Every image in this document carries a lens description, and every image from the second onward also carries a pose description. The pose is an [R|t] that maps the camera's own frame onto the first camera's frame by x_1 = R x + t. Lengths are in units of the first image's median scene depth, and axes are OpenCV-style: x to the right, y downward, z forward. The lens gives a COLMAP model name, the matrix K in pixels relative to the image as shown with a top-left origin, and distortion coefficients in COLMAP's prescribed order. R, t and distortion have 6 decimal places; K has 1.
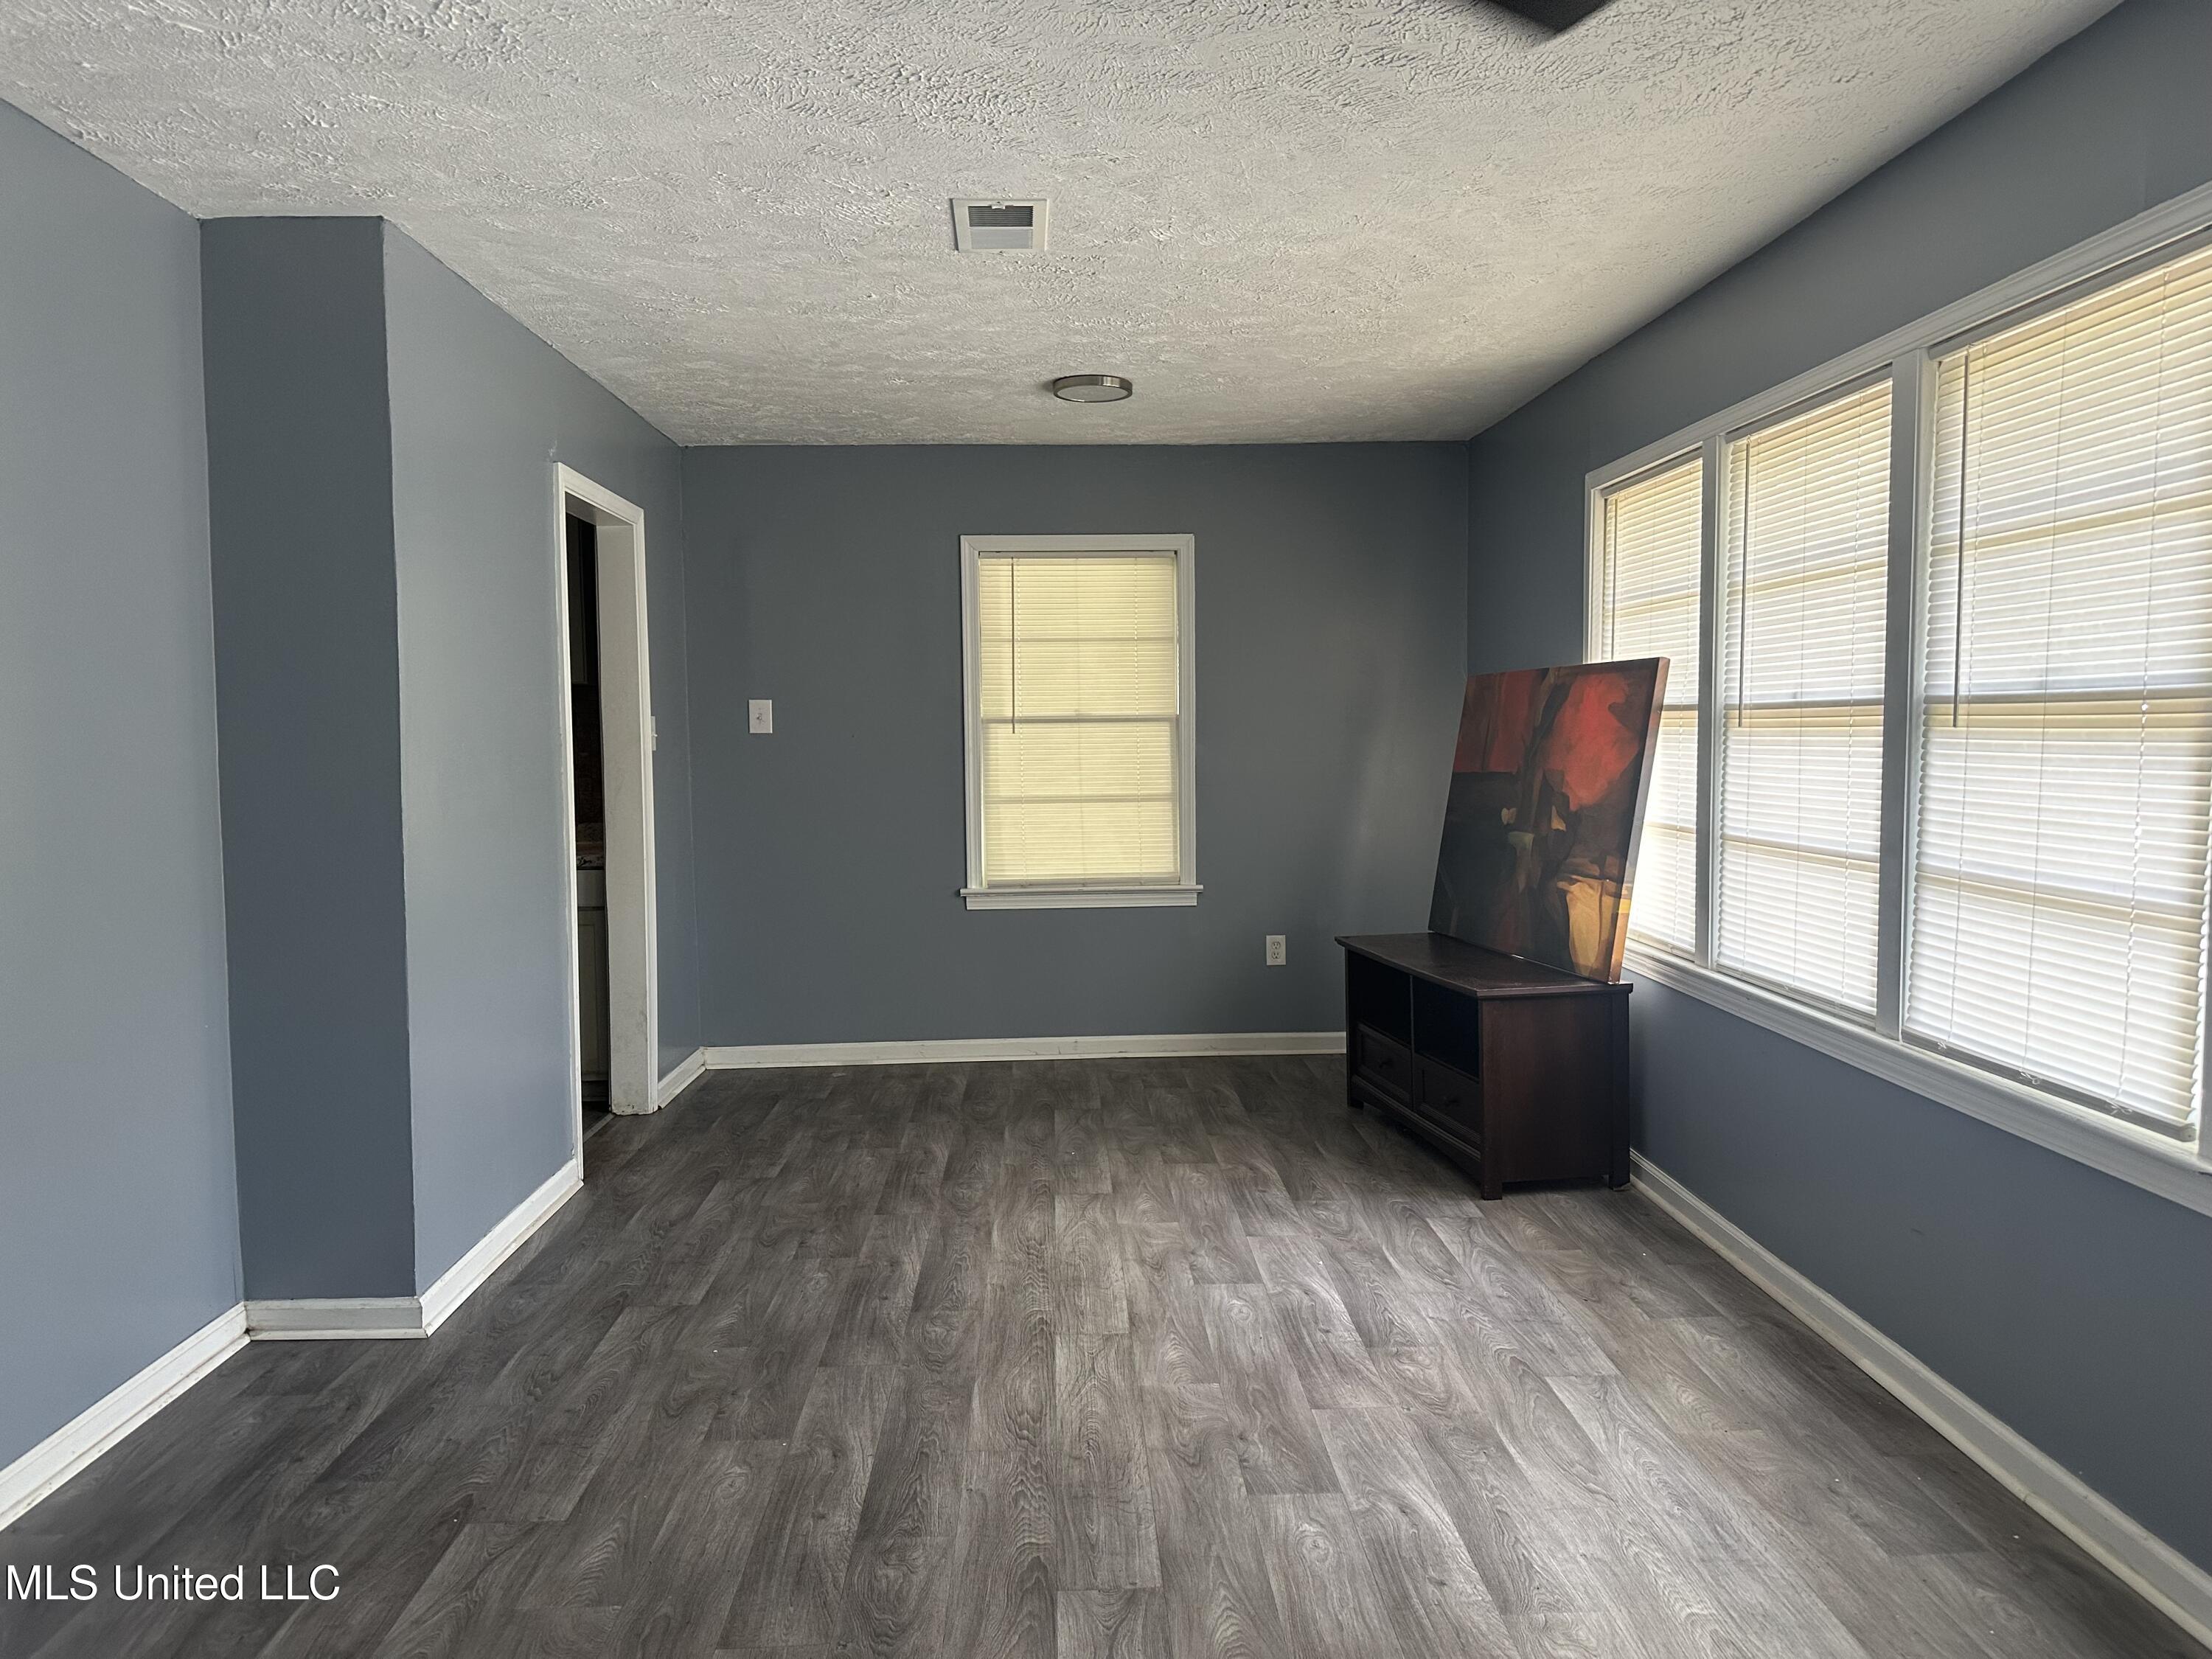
lens RADIAL K [[1537.3, 0, 1121.4], [0, 1537.3, 817.1], [0, 0, 1]] dist [0.064806, -0.077346]
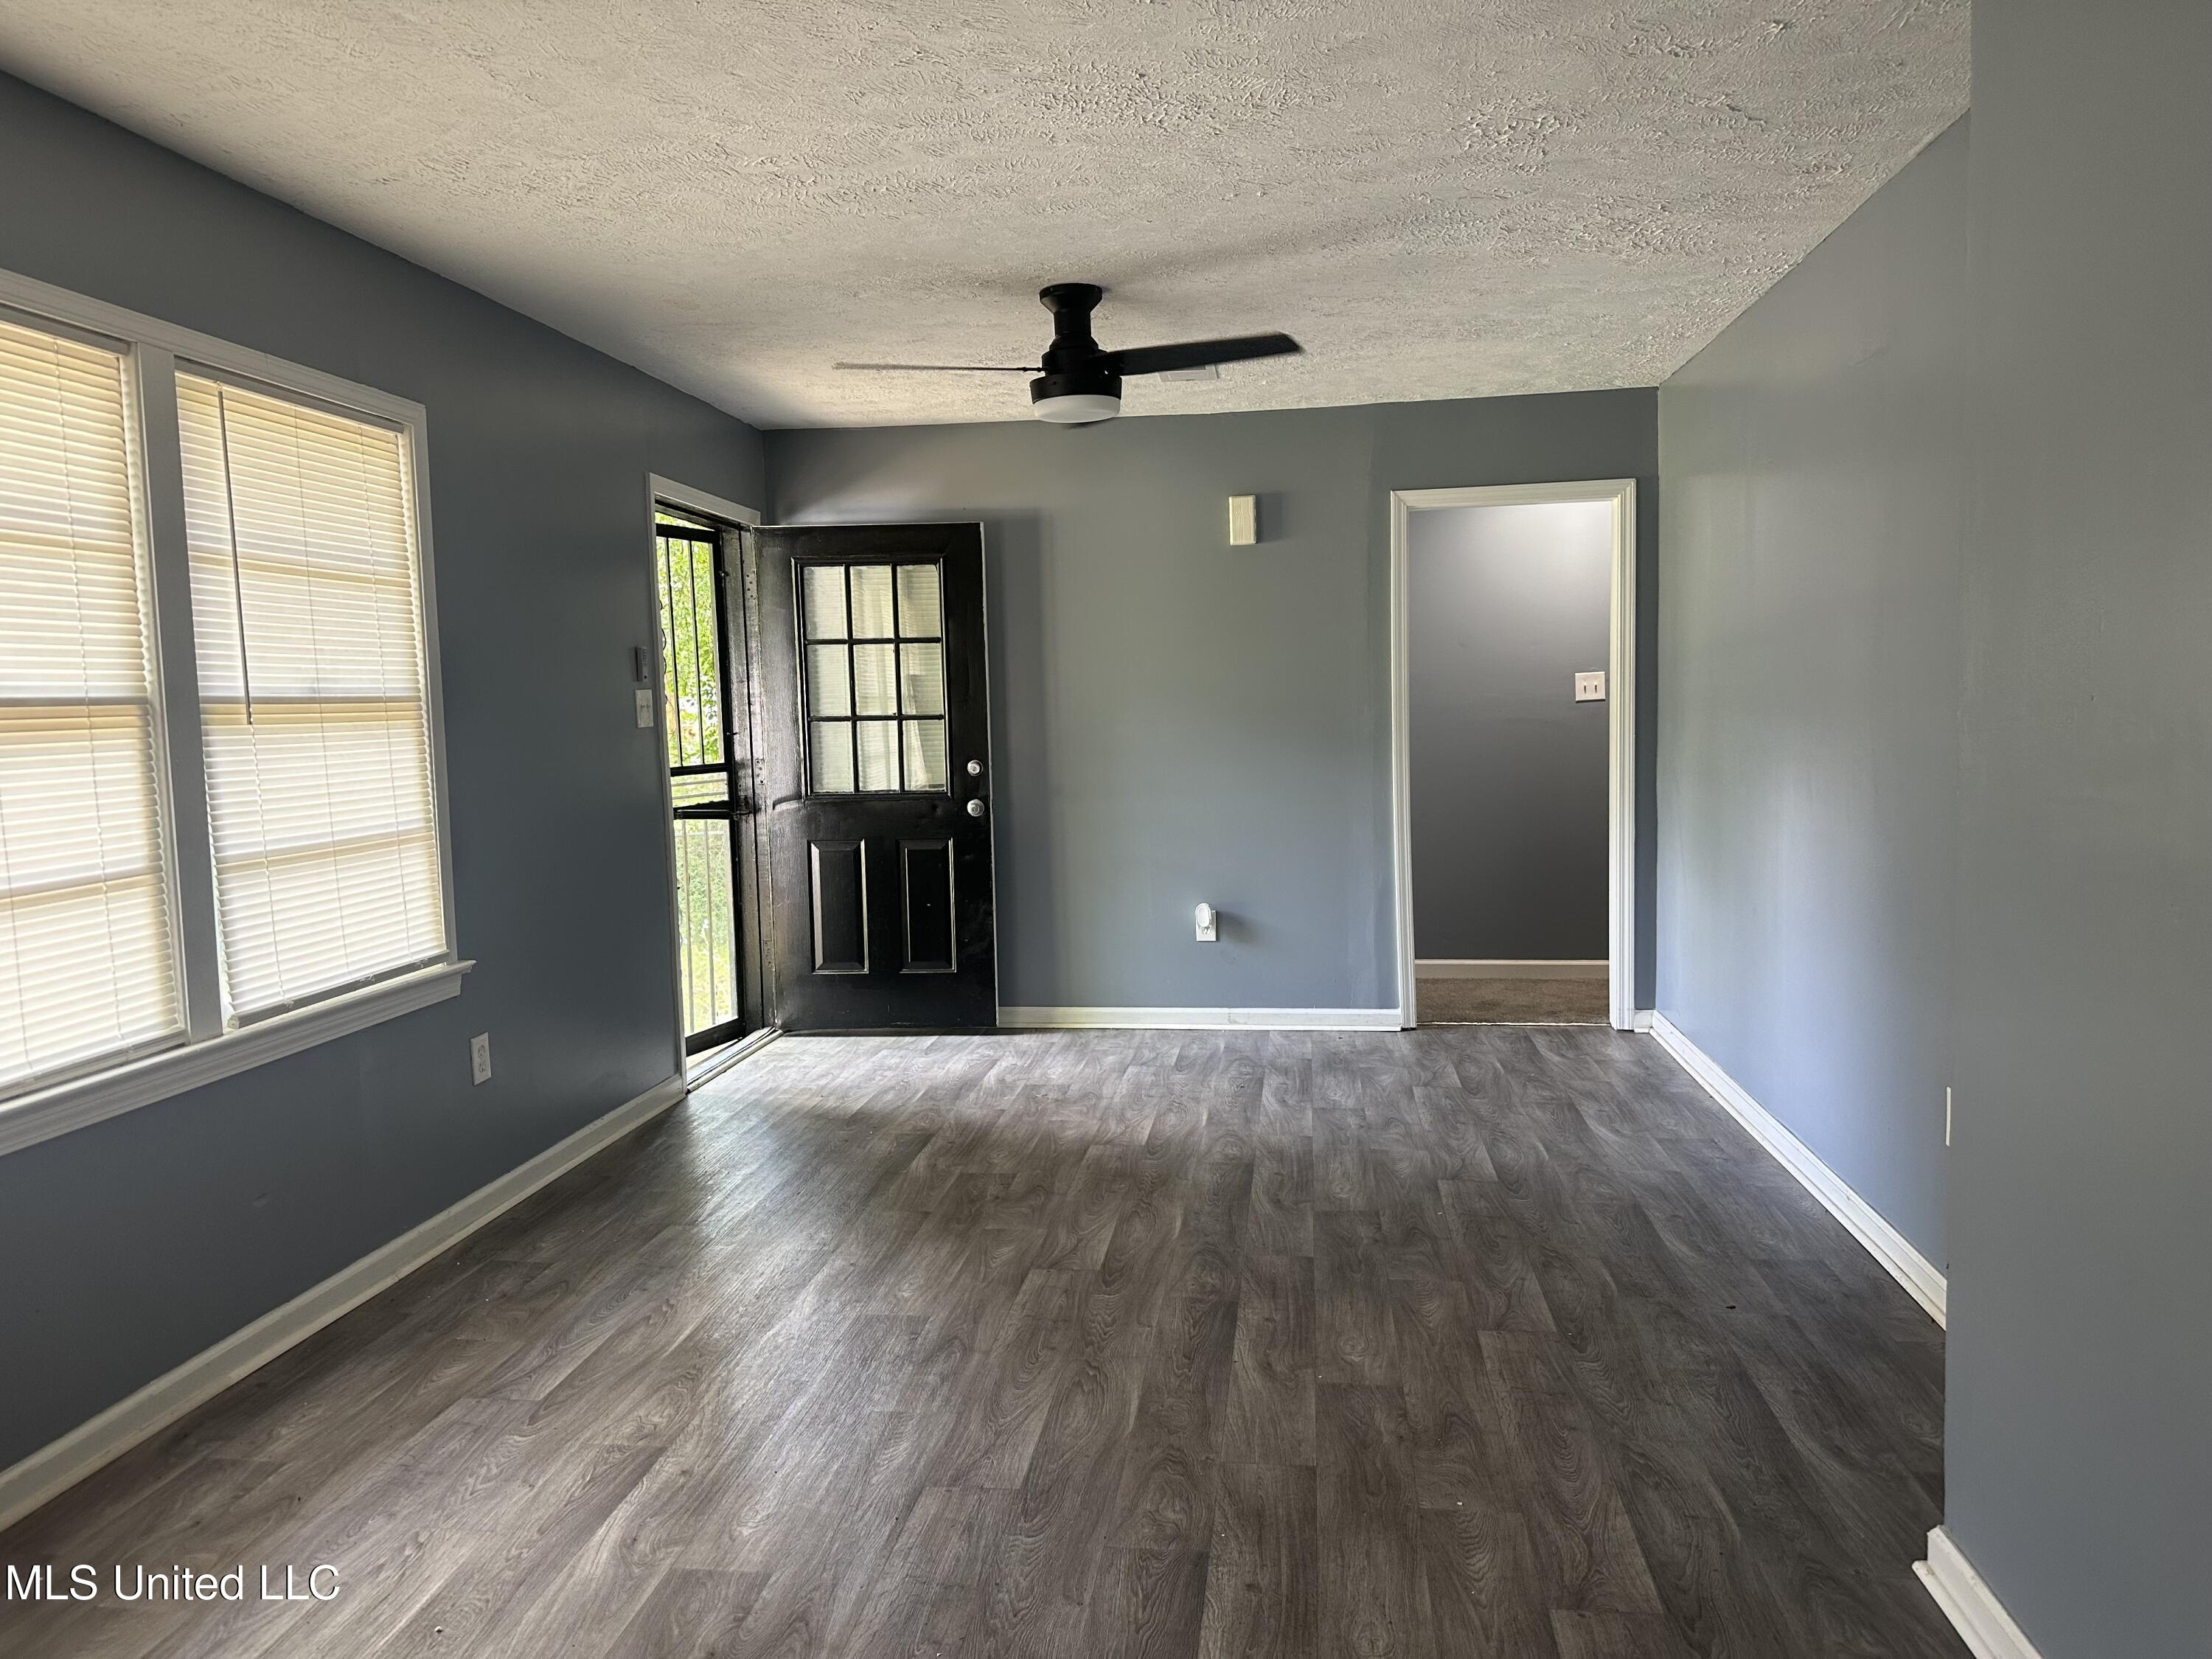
lens RADIAL K [[1537.3, 0, 1108.1], [0, 1537.3, 828.8], [0, 0, 1]] dist [0.064806, -0.077346]
pose [[-0.983919, 0.019201, 0.177580, -0.269166], [0.044902, 0.988867, 0.141866, -0.114561], [-0.172879, 0.147558, -0.973827, 1.989557]]
